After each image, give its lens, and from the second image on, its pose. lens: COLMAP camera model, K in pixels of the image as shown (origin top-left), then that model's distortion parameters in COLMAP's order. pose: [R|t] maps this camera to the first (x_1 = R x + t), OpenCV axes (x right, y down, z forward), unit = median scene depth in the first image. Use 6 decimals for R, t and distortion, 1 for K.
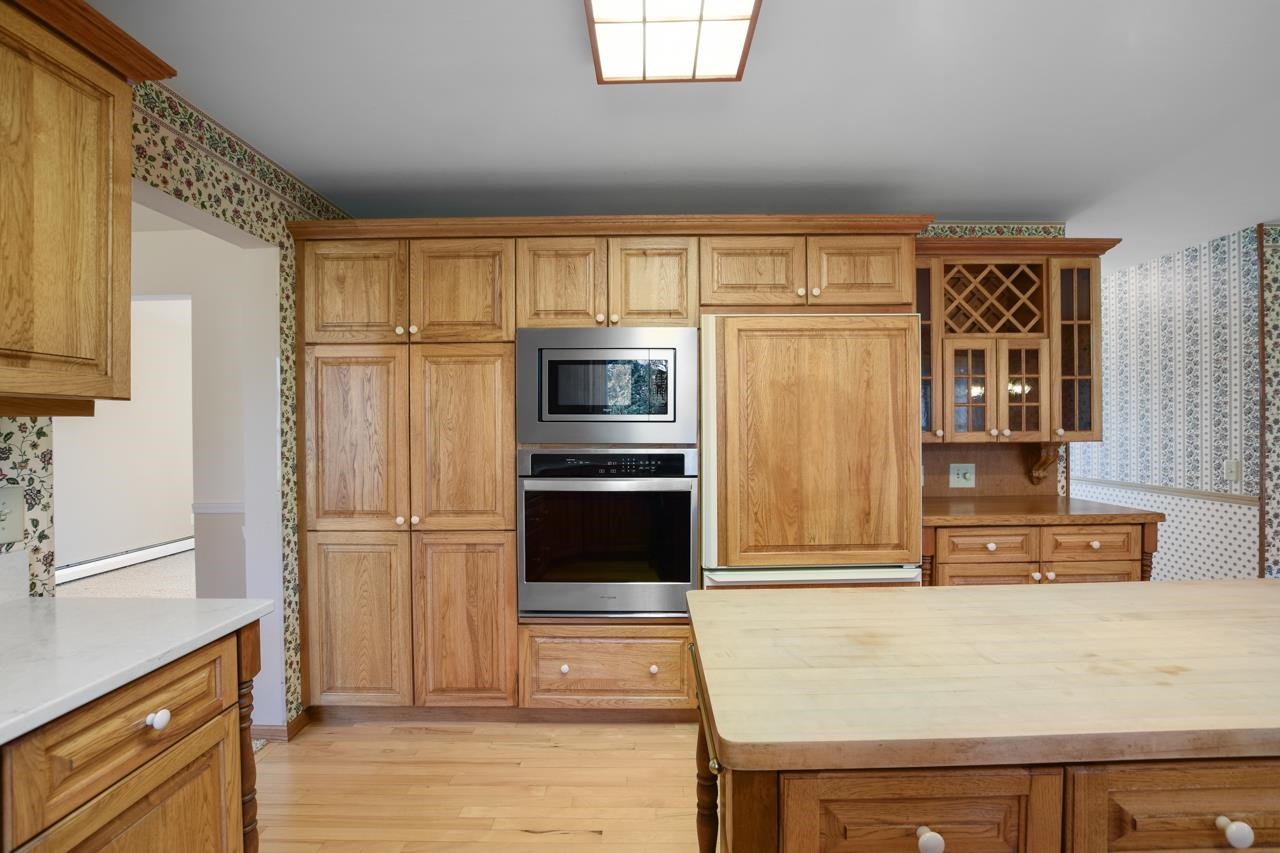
lens RADIAL K [[566.2, 0, 657.8], [0, 566.2, 427.0], [0, 0, 1]] dist [-0.034265, 0.007933]
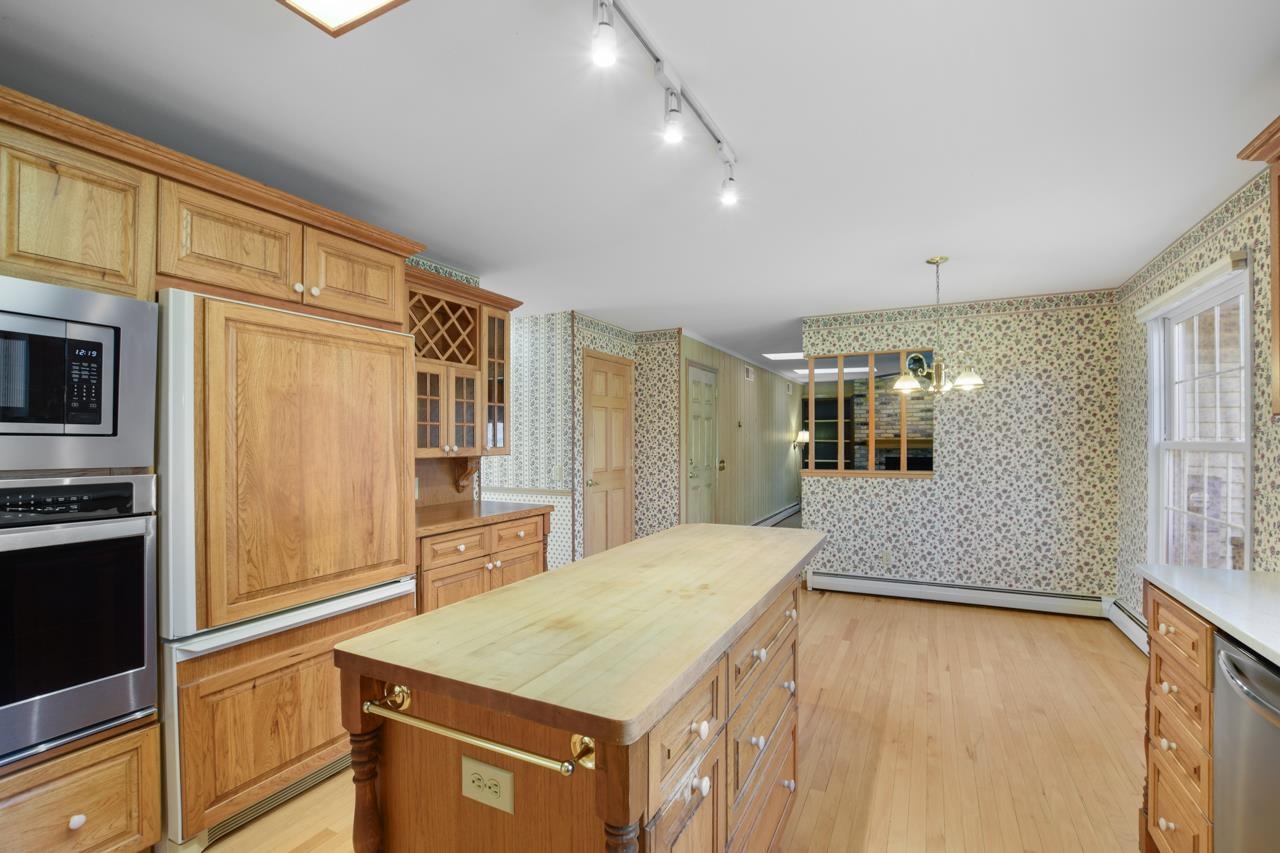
lens RADIAL K [[566.2, 0, 643.7], [0, 566.2, 439.2], [0, 0, 1]] dist [-0.034265, 0.007933]
pose [[0.455330, 0.007353, 0.890293, -0.273377], [-0.000374, 0.999967, -0.008067, -0.000167], [-0.890323, 0.003340, 0.455318, 0.142251]]
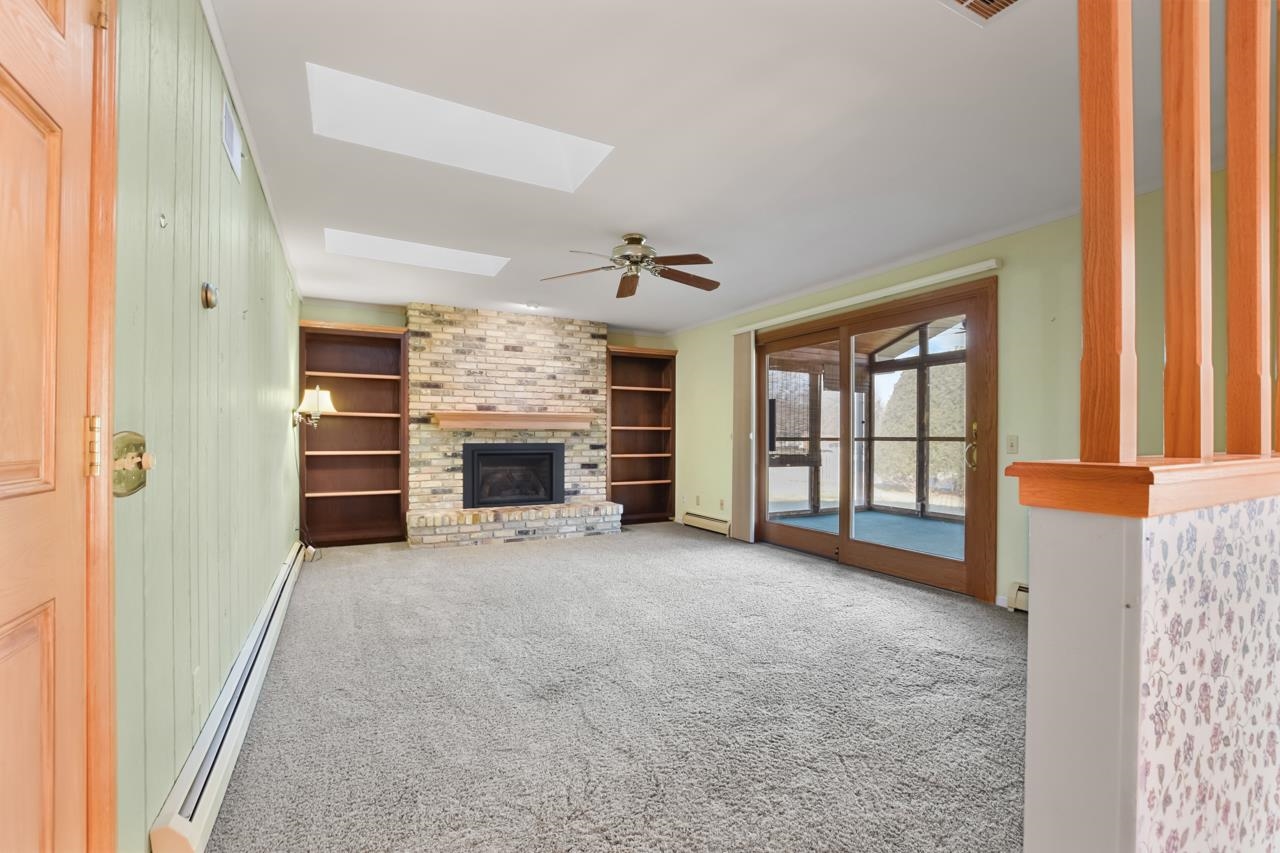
lens RADIAL K [[566.2, 0, 647.2], [0, 566.2, 437.5], [0, 0, 1]] dist [-0.034265, 0.007933]
pose [[-0.453709, 0.005769, 0.891131, 1.780330], [0.002654, 0.999983, -0.005123, 0.087419], [-0.891146, 0.000041, -0.453717, 0.861343]]
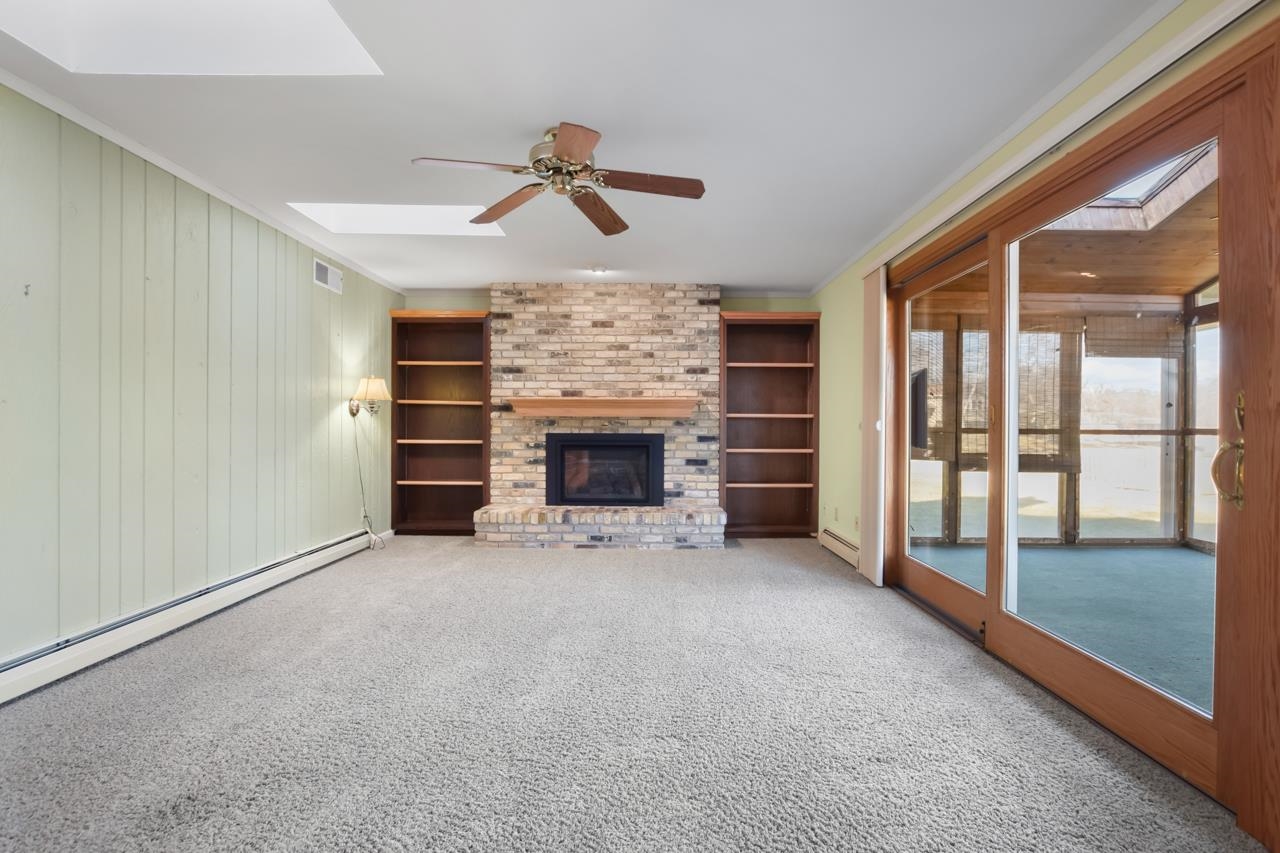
lens RADIAL K [[566.2, 0, 651.0], [0, 566.2, 430.5], [0, 0, 1]] dist [-0.034265, 0.007933]
pose [[0.021961, 0.000854, 0.999758, 2.120791], [-0.004720, 0.999989, -0.000750, 0.087683], [-0.999748, -0.004703, 0.021965, -0.013788]]
